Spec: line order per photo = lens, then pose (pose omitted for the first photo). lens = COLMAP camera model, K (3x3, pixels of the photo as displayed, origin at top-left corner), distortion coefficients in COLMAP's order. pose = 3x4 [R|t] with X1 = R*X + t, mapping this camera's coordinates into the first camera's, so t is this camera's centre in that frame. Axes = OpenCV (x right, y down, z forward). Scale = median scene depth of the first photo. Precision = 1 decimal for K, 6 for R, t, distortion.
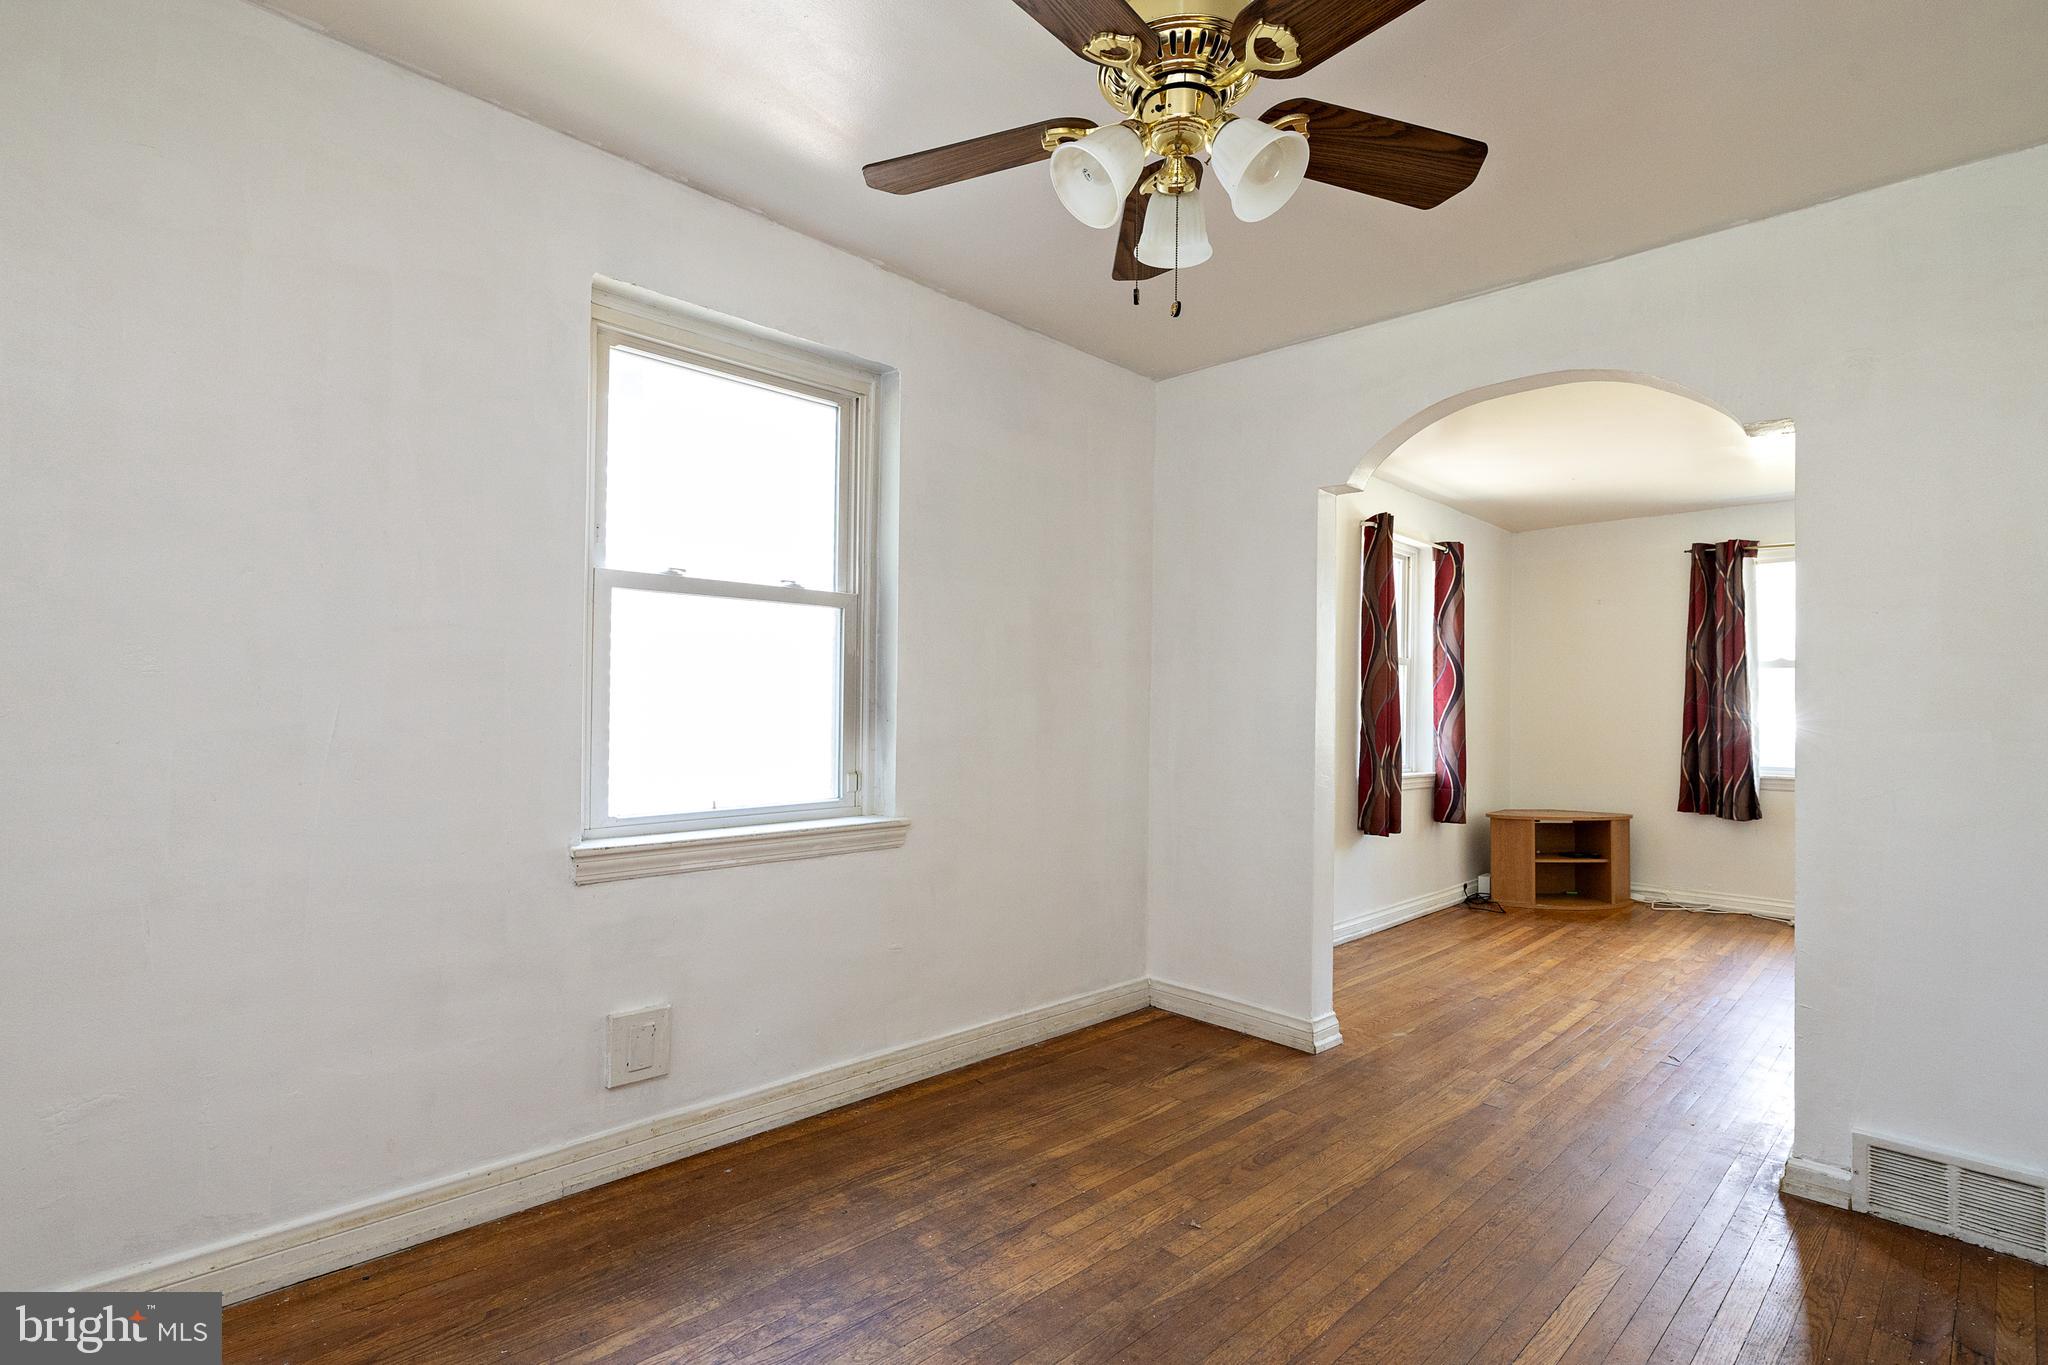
lens RADIAL K [[991.4, 0, 1018.0], [0, 991.4, 703.8], [0, 0, 1]] dist [-0.001468, 0.000243]
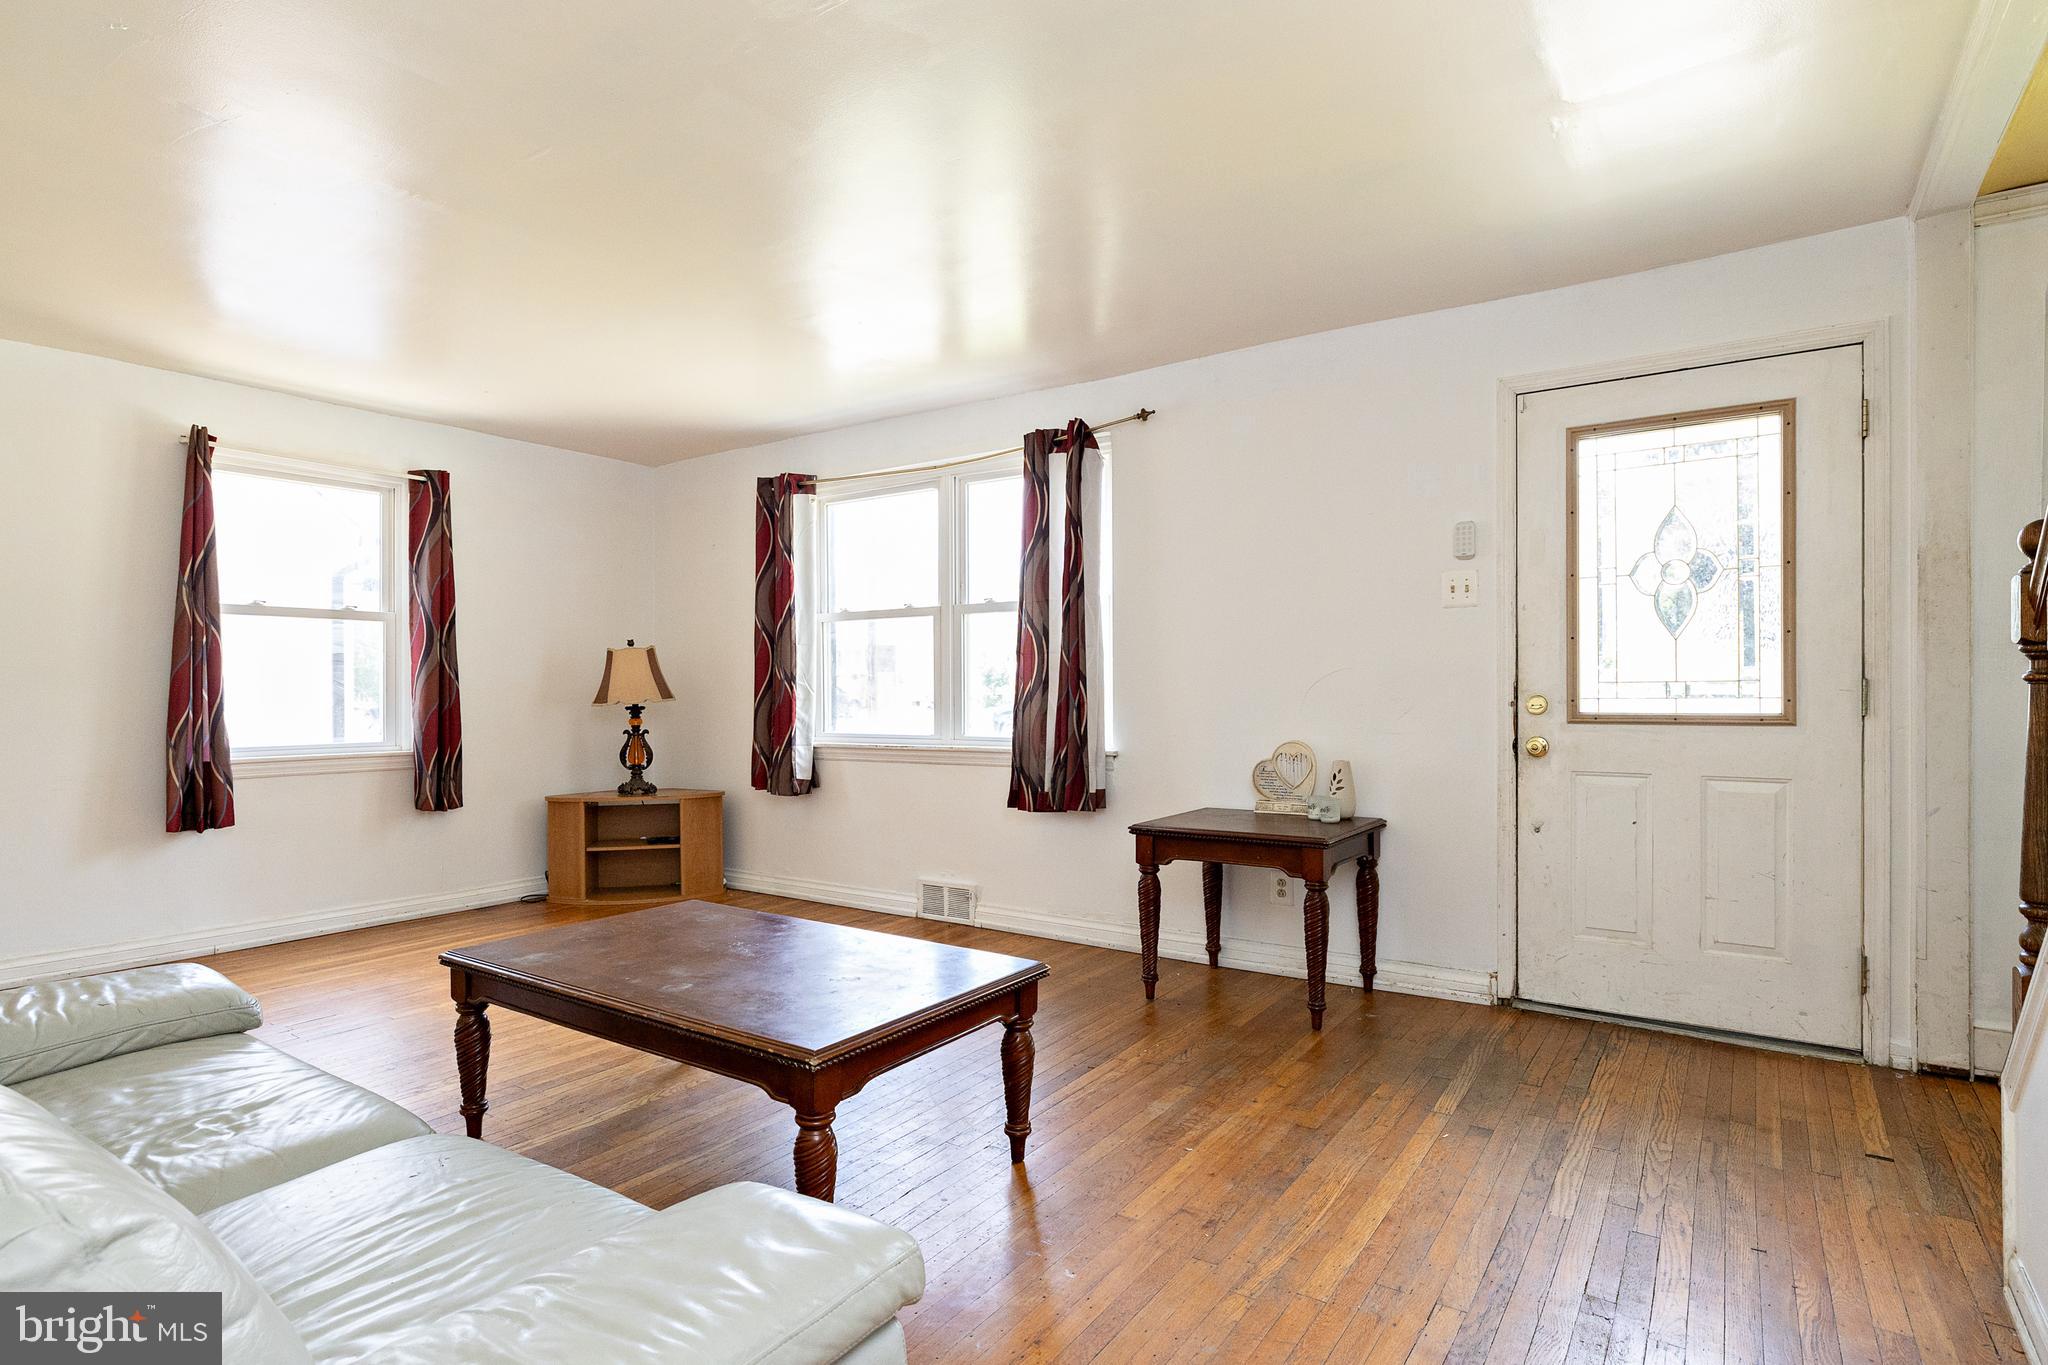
lens RADIAL K [[1029.3, 0, 1024.0], [0, 1029.3, 682.5], [0, 0, 1]] dist [-0.001185, 0.000239]
pose [[0.984369, -0.019201, 0.175071, 0.758663], [0.016574, 0.999727, 0.016456, 0.006520], [-0.175340, -0.013297, 0.984418, 0.070510]]
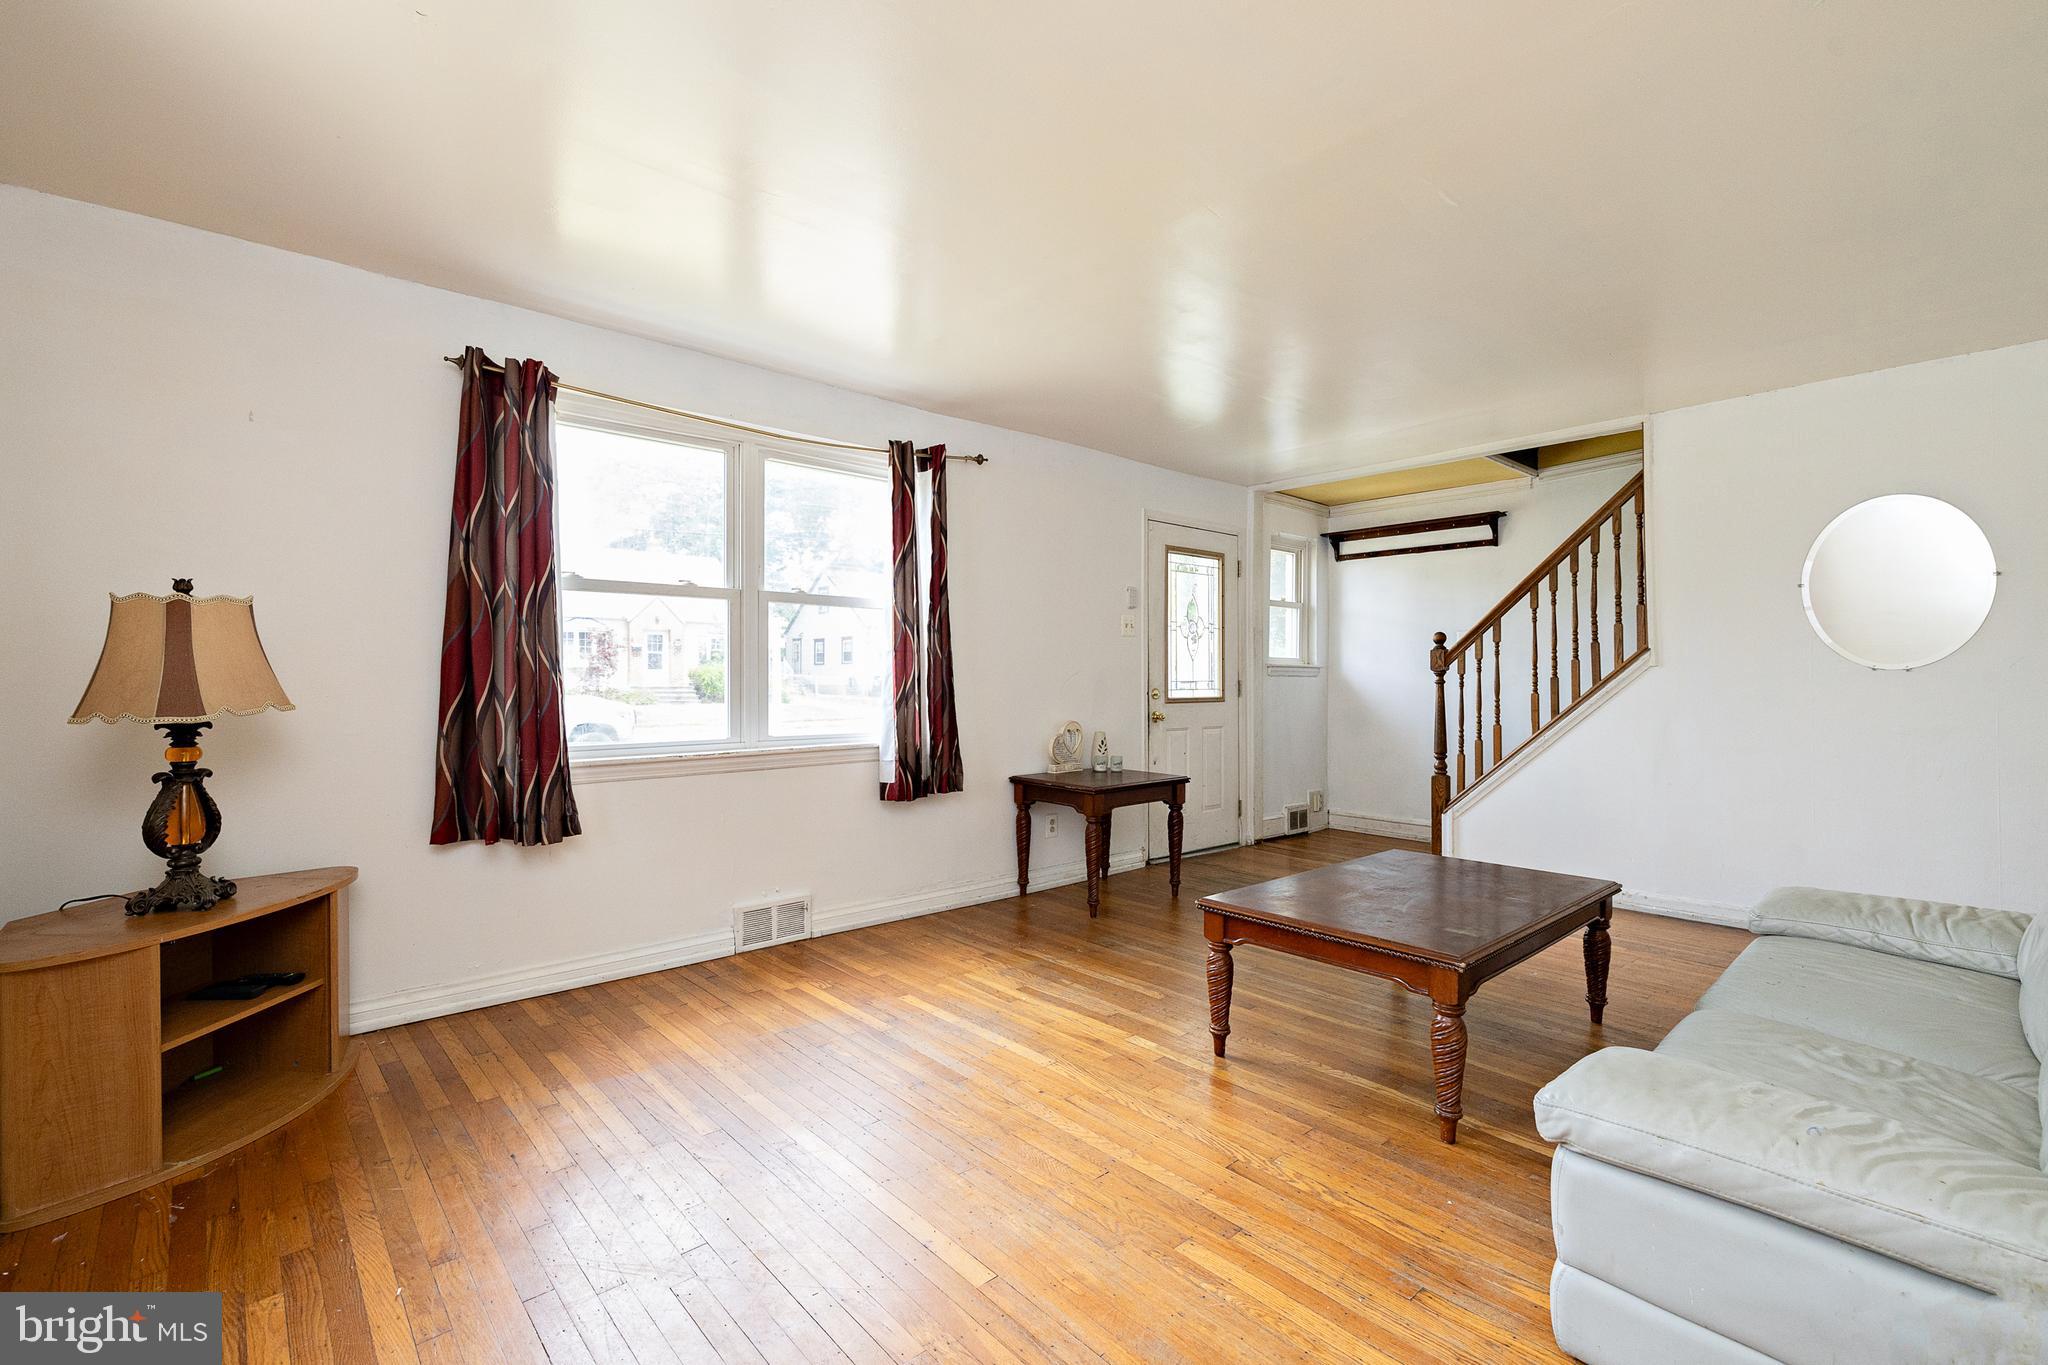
lens RADIAL K [[910.2, 0, 1024.0], [0, 910.2, 682.5], [0, 0, 1]] dist [0.000815, 0.000202]
pose [[0.063190, -0.015586, 0.997880, 0.204512], [-0.017056, 0.999715, 0.016695, 0.008507], [-0.997856, -0.018075, 0.062906, 0.671685]]
